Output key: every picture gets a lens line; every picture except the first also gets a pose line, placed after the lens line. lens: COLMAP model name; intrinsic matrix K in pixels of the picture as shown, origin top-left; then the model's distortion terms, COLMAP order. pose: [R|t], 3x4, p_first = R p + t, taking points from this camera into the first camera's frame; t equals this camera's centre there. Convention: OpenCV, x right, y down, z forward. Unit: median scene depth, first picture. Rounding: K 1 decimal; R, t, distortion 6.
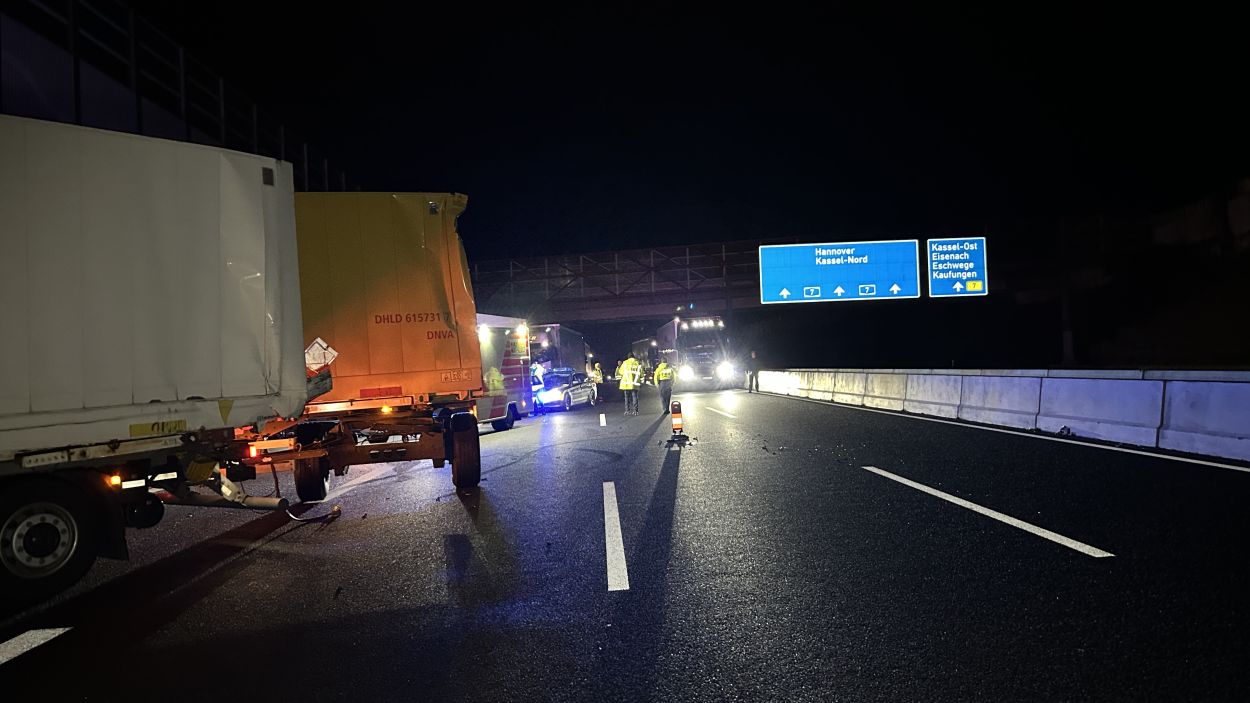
lens RADIAL K [[962.2, 0, 621.5], [0, 962.2, 346.0], [0, 0, 1]] dist [0.079743, -0.087854]
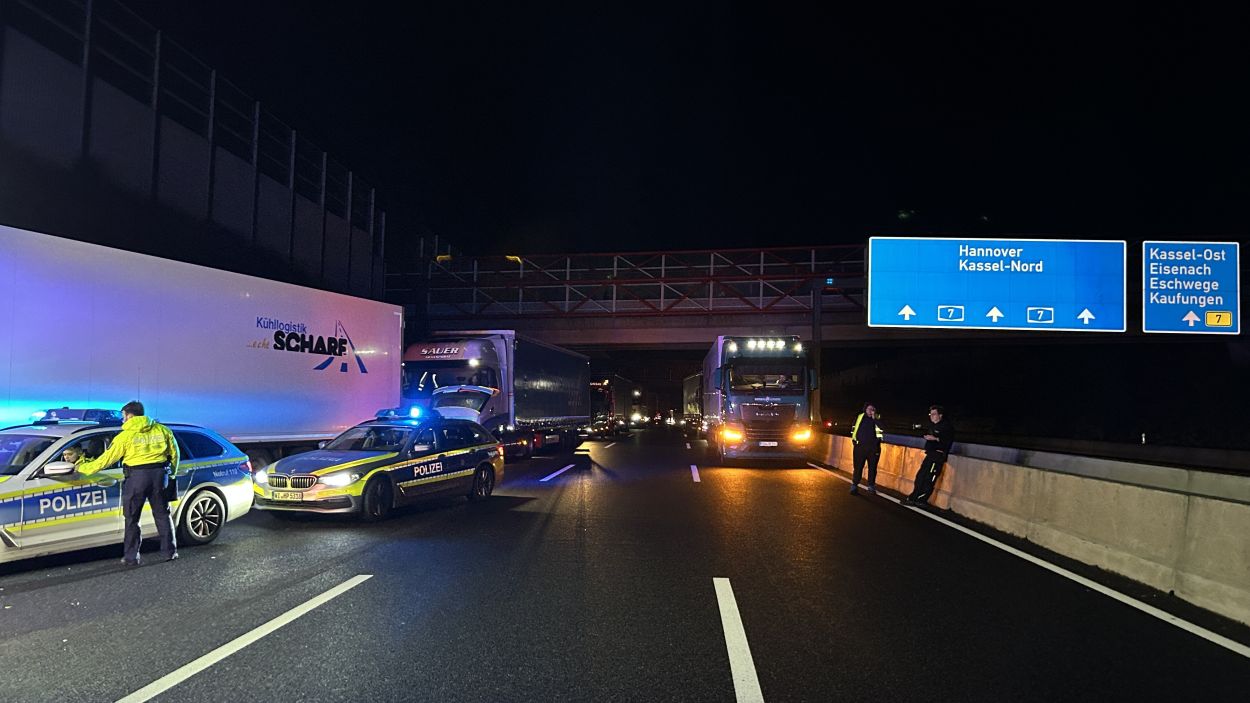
lens RADIAL K [[962.2, 0, 627.4], [0, 962.2, 349.6], [0, 0, 1]] dist [0.079743, -0.087854]
pose [[0.994758, 0.060194, -0.082668, 0.040509], [-0.063187, 0.997420, -0.034080, 0.002861], [0.080403, 0.039125, 0.995994, 0.347607]]
